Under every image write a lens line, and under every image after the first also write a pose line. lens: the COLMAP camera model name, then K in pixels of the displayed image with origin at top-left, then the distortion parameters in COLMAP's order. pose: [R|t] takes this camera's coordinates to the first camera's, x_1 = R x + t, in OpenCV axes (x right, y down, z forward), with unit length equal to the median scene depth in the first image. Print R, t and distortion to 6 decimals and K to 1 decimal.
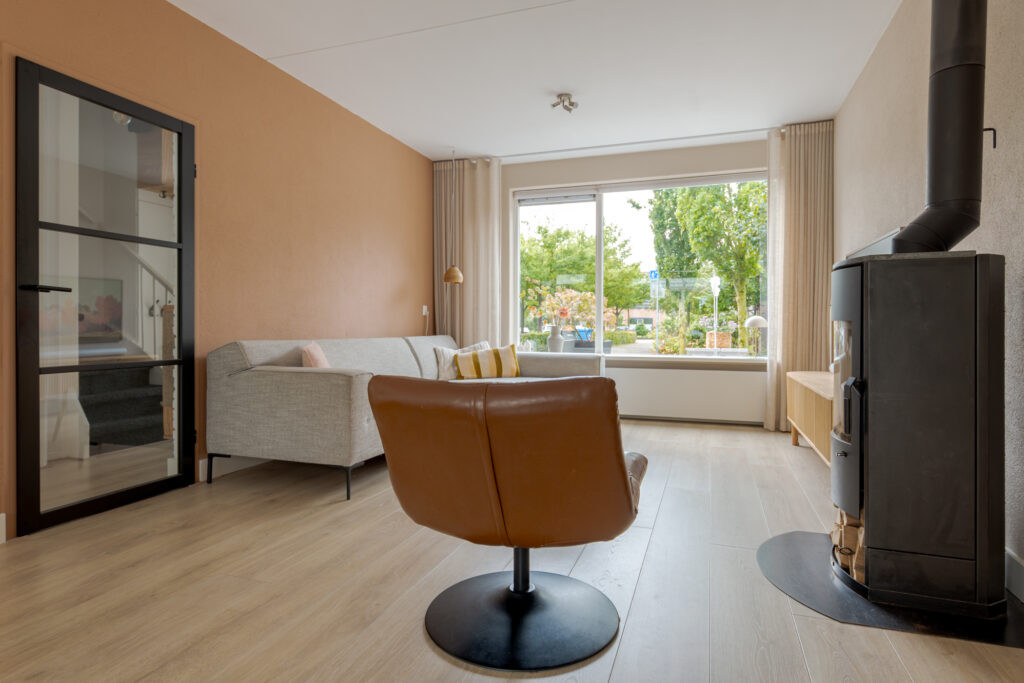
lens RADIAL K [[575.0, 0, 515.8], [0, 575.0, 328.5], [0, 0, 1]] dist [-0.001012, 0.000632]
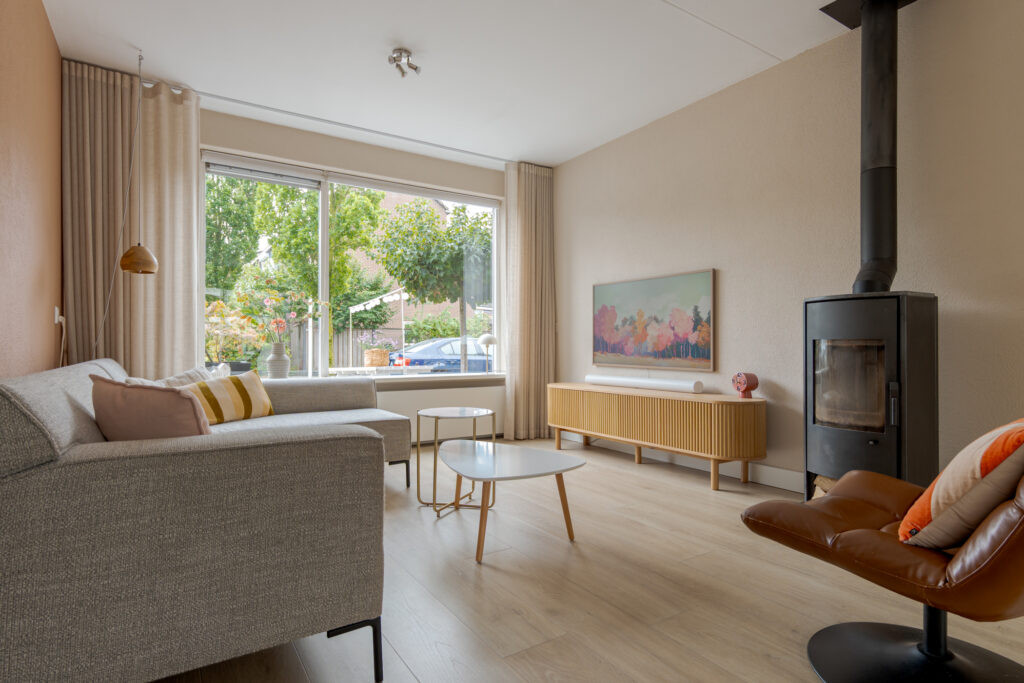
lens RADIAL K [[548.0, 0, 509.6], [0, 548.0, 342.1], [0, 0, 1]] dist [-0.003307, 0.001544]
pose [[0.602720, 0.002948, 0.797947, -0.392137], [0.003346, 0.999975, -0.006222, -0.000021], [-0.797946, 0.006420, 0.602695, 0.393959]]
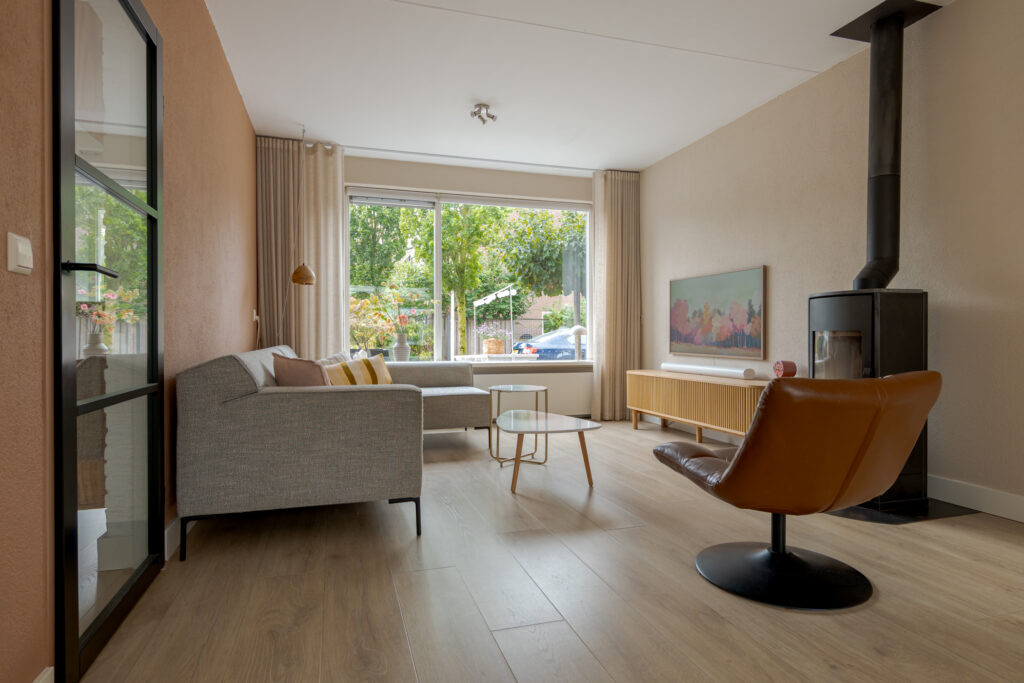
lens RADIAL K [[581.7, 0, 510.1], [0, 581.7, 338.1], [0, 0, 1]] dist [0.000123, 0.000020]
pose [[0.795953, -0.004784, 0.605340, -0.455961], [0.003257, 0.999988, 0.003620, -0.000437], [-0.605350, -0.000910, 0.795959, 0.143348]]
